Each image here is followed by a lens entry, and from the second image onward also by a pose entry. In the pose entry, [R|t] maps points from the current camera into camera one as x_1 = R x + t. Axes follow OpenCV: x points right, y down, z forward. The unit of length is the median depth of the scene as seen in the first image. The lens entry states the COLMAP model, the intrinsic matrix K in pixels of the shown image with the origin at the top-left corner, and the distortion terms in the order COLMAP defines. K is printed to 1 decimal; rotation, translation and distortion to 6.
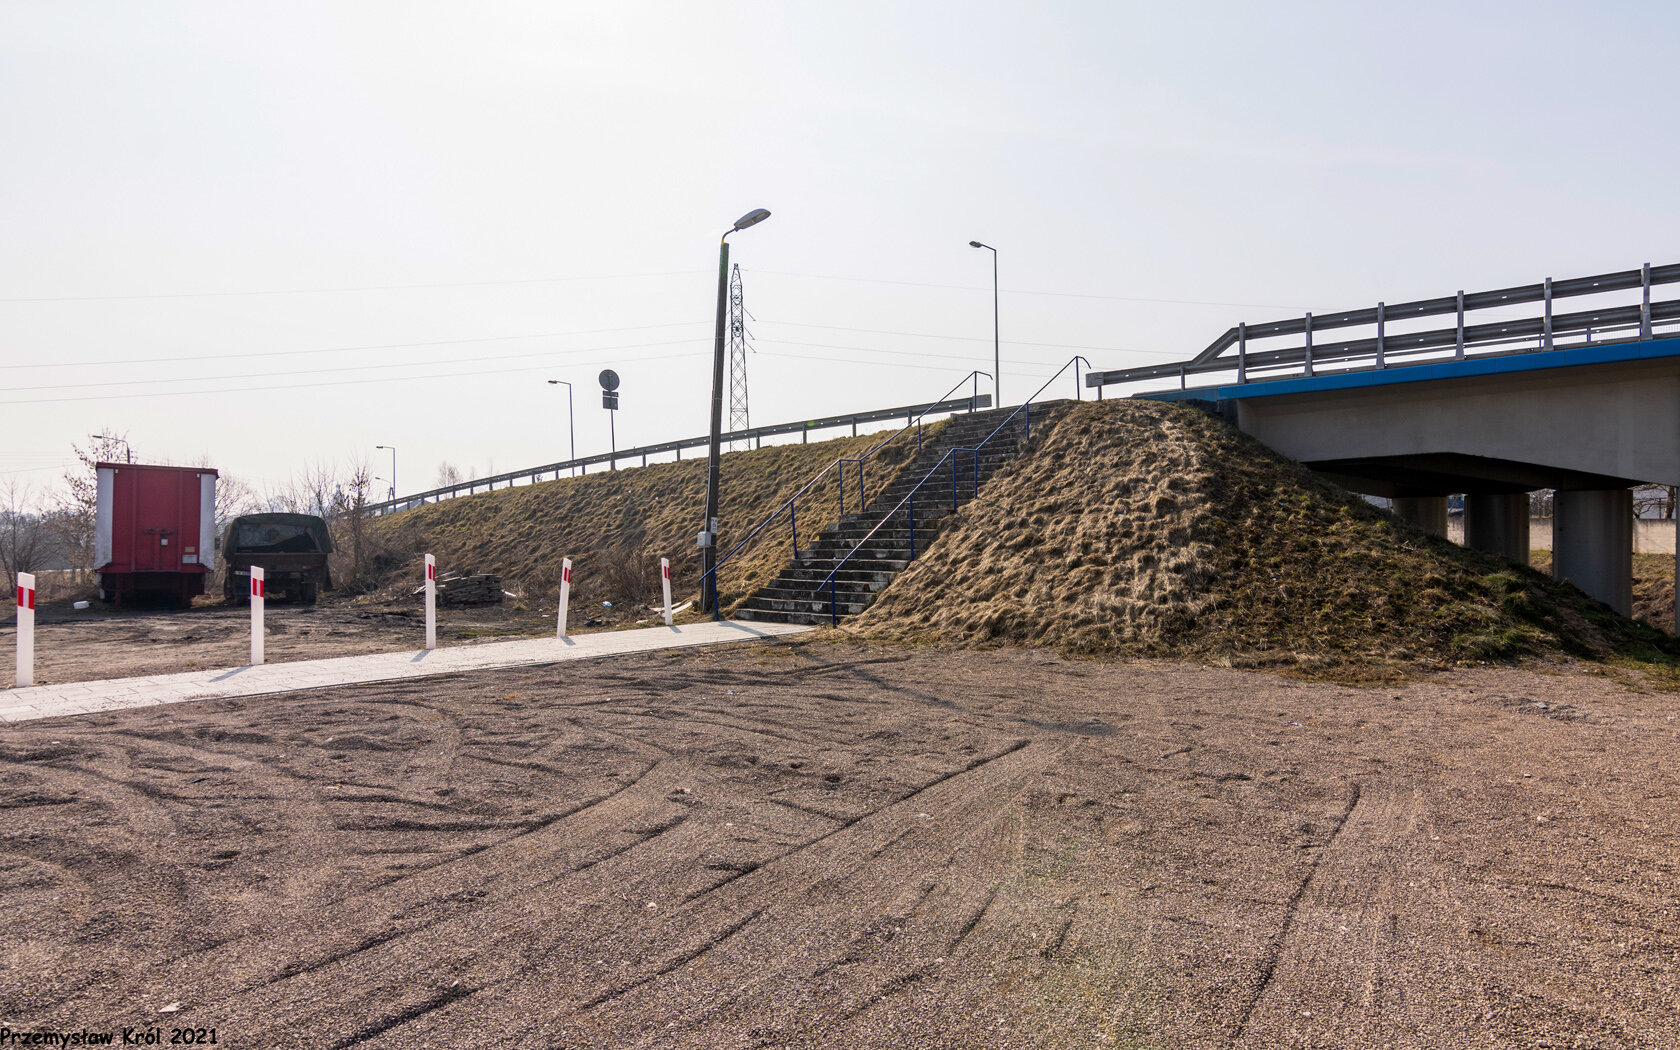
lens RADIAL K [[814.3, 0, 850.6], [0, 814.3, 540.0], [0, 0, 1]] dist [0.003147, 0.000230]
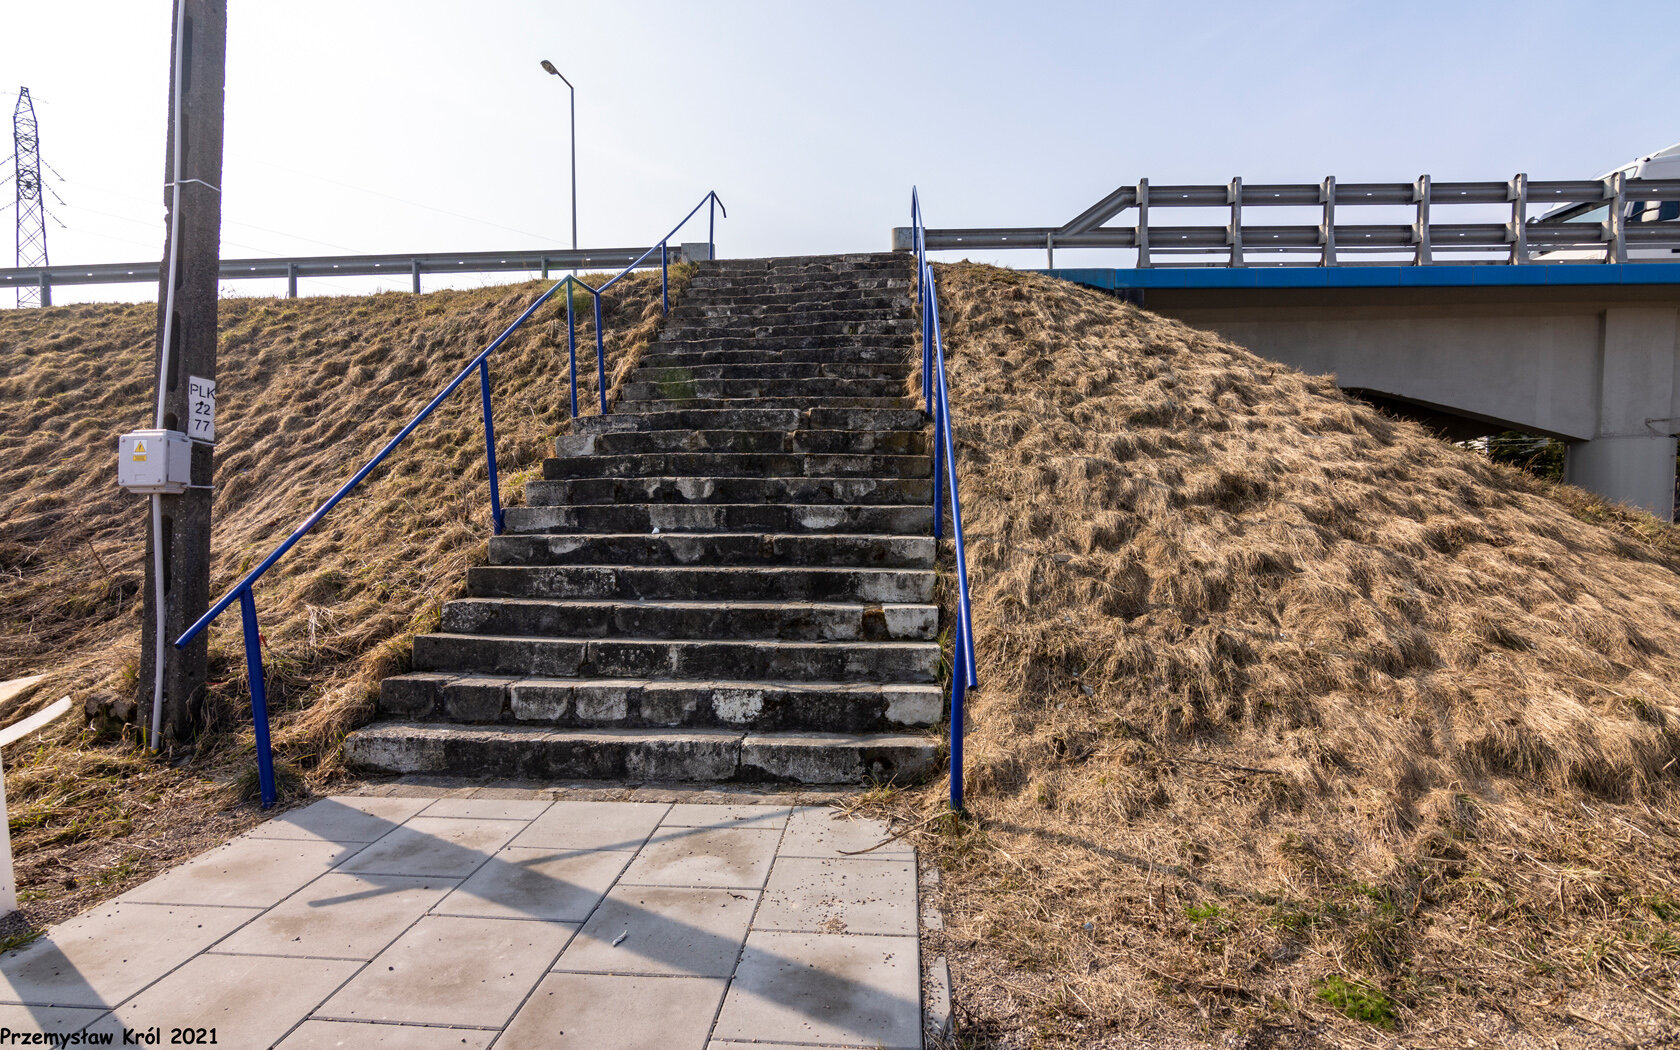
lens RADIAL K [[814.3, 0, 850.6], [0, 814.3, 540.0], [0, 0, 1]] dist [0.003147, 0.000230]
pose [[0.799549, -0.020543, 0.600249, -0.139464], [-0.009768, 0.998838, 0.047196, 0.008015], [-0.600521, -0.043599, 0.798420, 0.586620]]
